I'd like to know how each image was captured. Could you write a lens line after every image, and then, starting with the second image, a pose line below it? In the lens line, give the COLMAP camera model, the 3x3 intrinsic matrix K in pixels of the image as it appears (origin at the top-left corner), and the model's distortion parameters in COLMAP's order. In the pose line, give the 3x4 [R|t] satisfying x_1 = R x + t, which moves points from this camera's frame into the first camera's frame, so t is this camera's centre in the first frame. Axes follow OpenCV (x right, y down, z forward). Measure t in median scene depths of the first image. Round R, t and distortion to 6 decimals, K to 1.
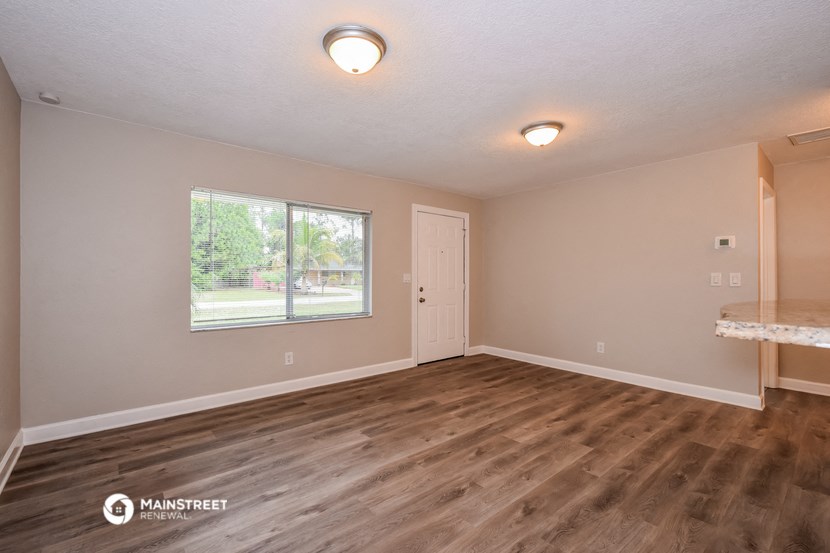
lens RADIAL K [[362.1, 0, 417.3], [0, 362.1, 277.4], [0, 0, 1]] dist [0.008307, -0.000743]
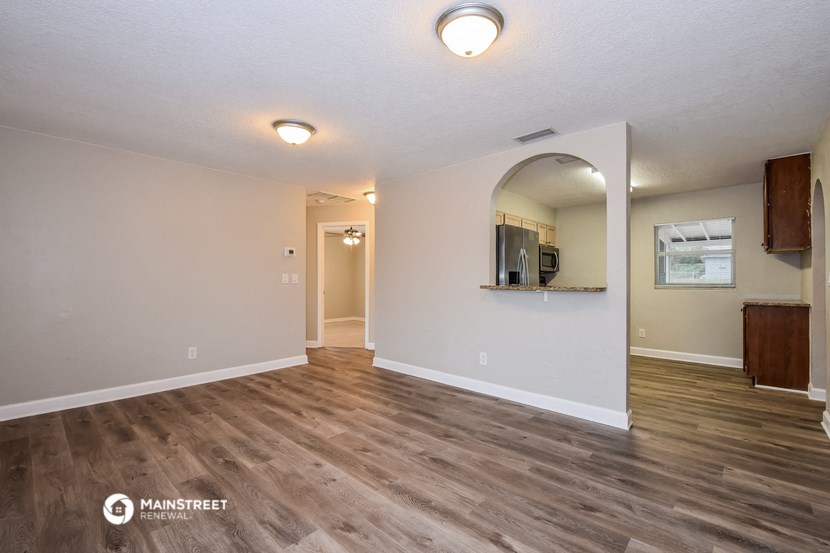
lens RADIAL K [[362.1, 0, 413.1], [0, 362.1, 277.2], [0, 0, 1]] dist [0.008307, -0.000743]
pose [[-0.120709, 0.002264, 0.992685, -0.664287], [-0.002762, 0.999993, -0.002617, 0.003118], [-0.992684, -0.003058, -0.120702, 0.777113]]
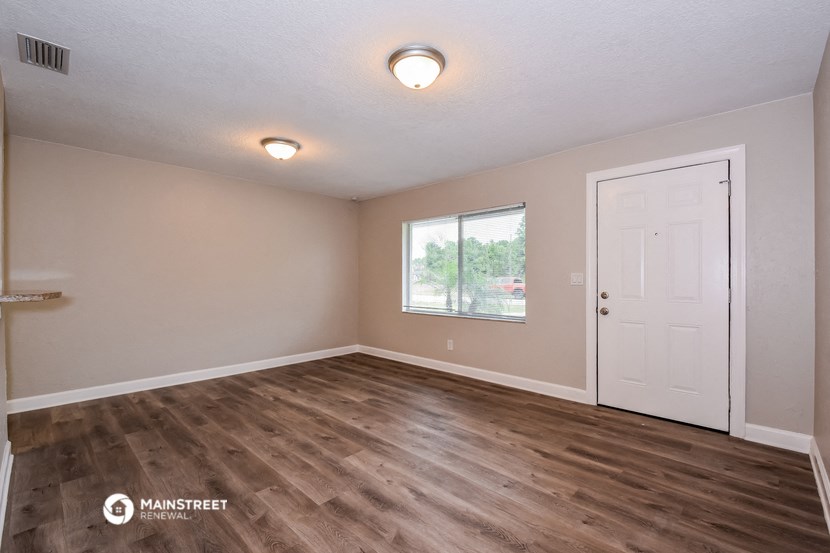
lens RADIAL K [[362.1, 0, 416.8], [0, 362.1, 278.3], [0, 0, 1]] dist [0.008307, -0.000743]
pose [[0.112744, -0.005434, -0.993609, 1.011469], [0.002192, 0.999984, -0.005220, 0.006695], [0.993622, -0.001590, 0.112754, 0.899499]]
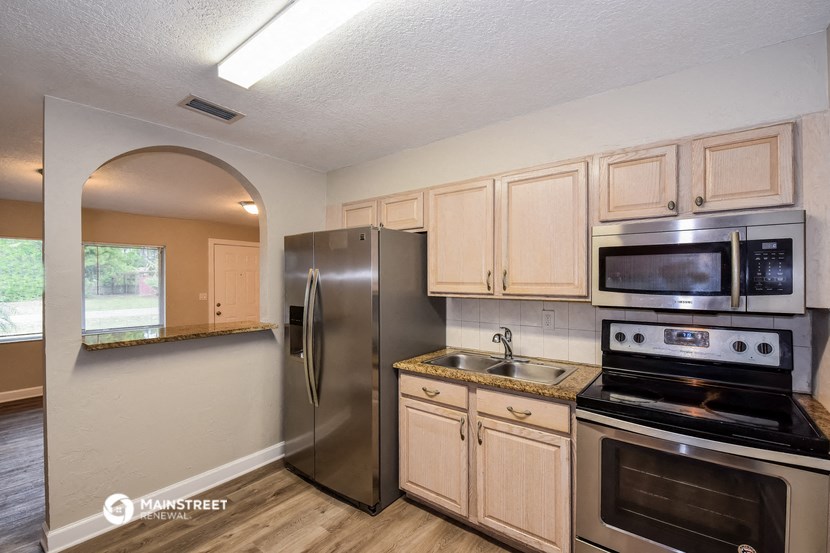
lens RADIAL K [[362.1, 0, 412.3], [0, 362.1, 277.3], [0, 0, 1]] dist [0.008307, -0.000743]
pose [[0.980347, -0.005233, 0.197211, 0.675717], [0.006566, 0.999960, -0.006105, -0.081408], [-0.197171, 0.007279, 0.980342, -0.620114]]
